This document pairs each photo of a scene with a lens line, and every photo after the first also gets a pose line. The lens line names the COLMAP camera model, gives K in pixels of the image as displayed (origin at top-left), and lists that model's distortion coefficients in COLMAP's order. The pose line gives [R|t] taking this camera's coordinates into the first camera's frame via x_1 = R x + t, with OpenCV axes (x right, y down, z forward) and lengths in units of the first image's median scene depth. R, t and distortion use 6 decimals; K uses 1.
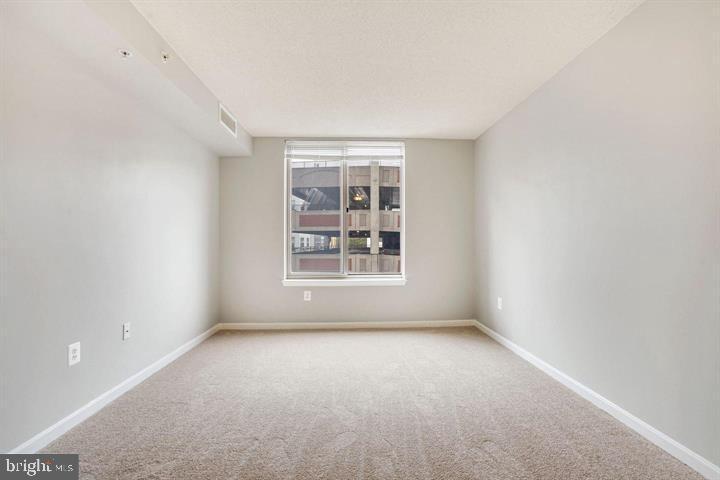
lens RADIAL K [[343.5, 0, 360.1], [0, 343.5, 247.0], [0, 0, 1]] dist [-0.037654, 0.018641]
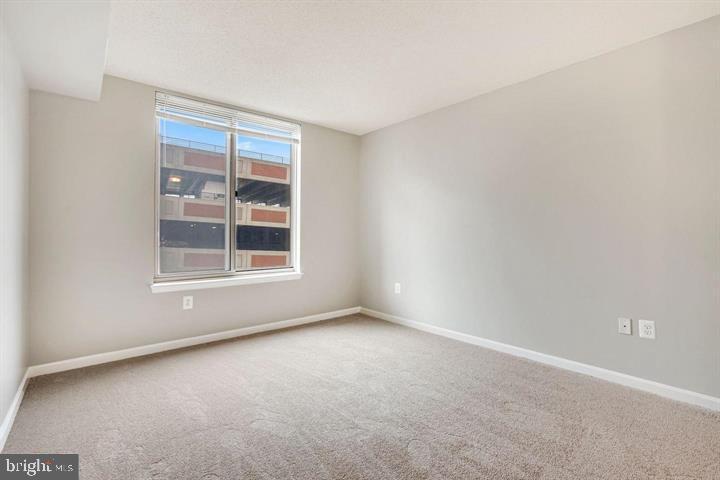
lens RADIAL K [[343.5, 0, 362.3], [0, 343.5, 238.0], [0, 0, 1]] dist [-0.037654, 0.018641]
pose [[0.789200, -0.006242, 0.614104, -0.314111], [0.005962, 0.999979, 0.002503, -0.001446], [-0.614107, 0.001686, 0.789221, 0.164624]]
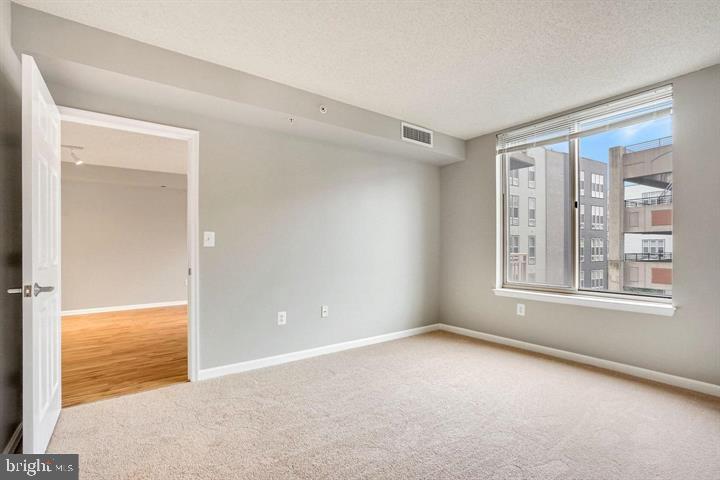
lens RADIAL K [[343.5, 0, 358.7], [0, 343.5, 249.0], [0, 0, 1]] dist [-0.037654, 0.018641]
pose [[0.554065, 0.003218, -0.832467, 0.330415], [-0.008956, 0.999958, -0.002095, -0.003680], [0.832425, 0.008616, 0.554070, 0.194959]]
